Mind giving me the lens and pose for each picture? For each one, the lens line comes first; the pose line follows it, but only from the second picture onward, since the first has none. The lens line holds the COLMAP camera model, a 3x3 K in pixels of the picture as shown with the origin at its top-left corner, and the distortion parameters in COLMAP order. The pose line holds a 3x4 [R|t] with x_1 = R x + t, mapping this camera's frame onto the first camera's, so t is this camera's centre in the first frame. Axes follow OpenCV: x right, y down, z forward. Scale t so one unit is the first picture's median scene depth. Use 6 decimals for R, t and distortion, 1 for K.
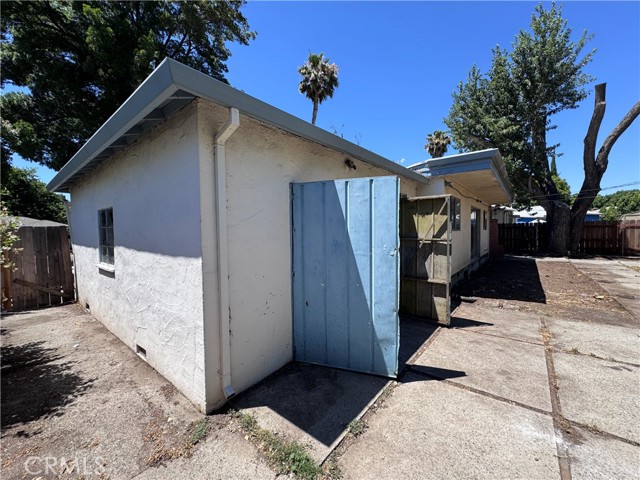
lens RADIAL K [[254.9, 0, 322.8], [0, 254.9, 240.2], [0, 0, 1]] dist [-0.001420, -0.000048]
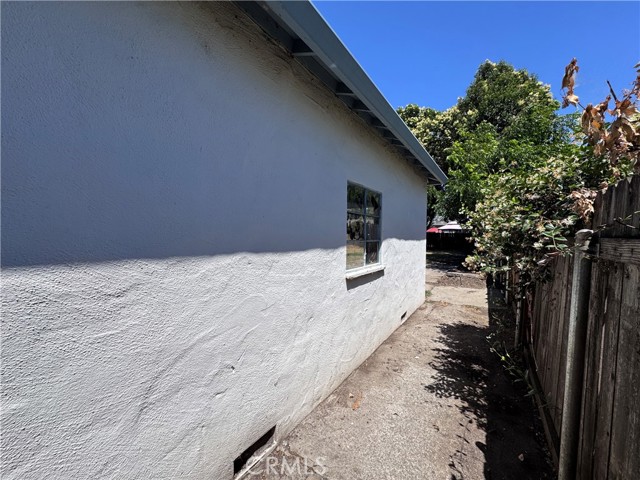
lens RADIAL K [[254.9, 0, 321.9], [0, 254.9, 241.3], [0, 0, 1]] dist [-0.001420, -0.000048]
pose [[-0.076396, -0.030829, 0.996601, -1.997982], [0.012312, 0.999416, 0.031860, 0.000409], [-0.997002, 0.014705, -0.075972, 1.532049]]
